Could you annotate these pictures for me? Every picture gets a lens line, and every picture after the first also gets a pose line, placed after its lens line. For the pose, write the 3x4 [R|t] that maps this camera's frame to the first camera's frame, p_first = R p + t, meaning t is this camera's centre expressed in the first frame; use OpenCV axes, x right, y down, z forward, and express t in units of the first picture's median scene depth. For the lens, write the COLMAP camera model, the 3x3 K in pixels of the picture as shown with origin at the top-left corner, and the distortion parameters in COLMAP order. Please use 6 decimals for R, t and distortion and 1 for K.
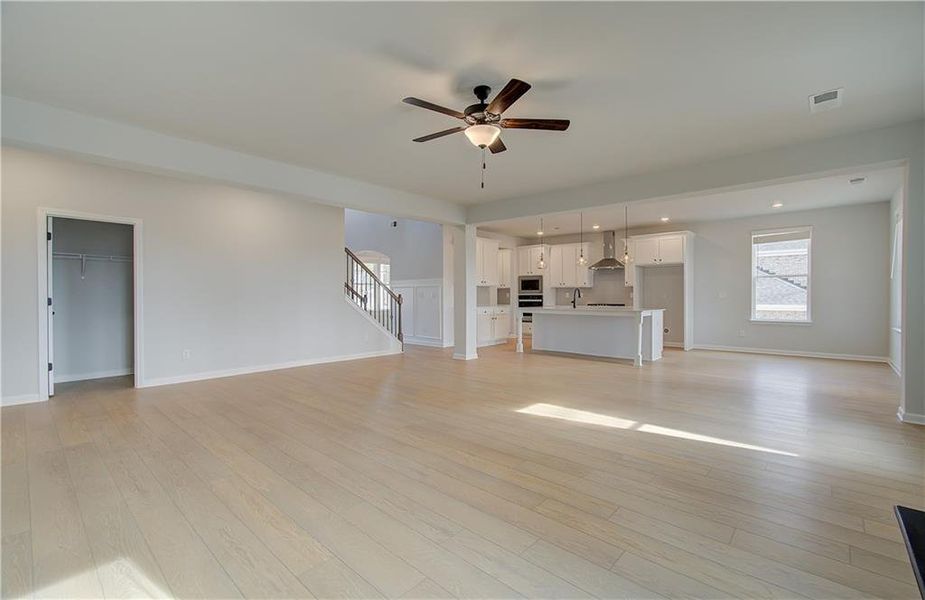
lens RADIAL K [[399.4, 0, 469.9], [0, 399.4, 292.4], [0, 0, 1]] dist [-0.010092, 0.004109]
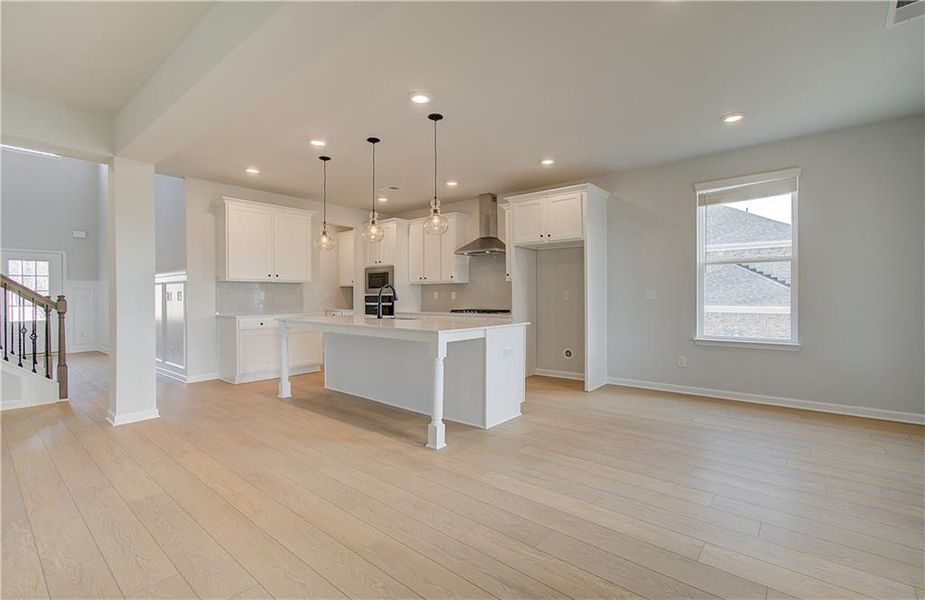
lens RADIAL K [[417.9, 0, 464.4], [0, 417.9, 289.7], [0, 0, 1]] dist [-0.008789, 0.000191]
pose [[0.999353, -0.001661, 0.035922, 0.287802], [0.001877, 0.999980, -0.005976, 0.001715], [-0.035911, 0.006039, 0.999337, 0.337000]]
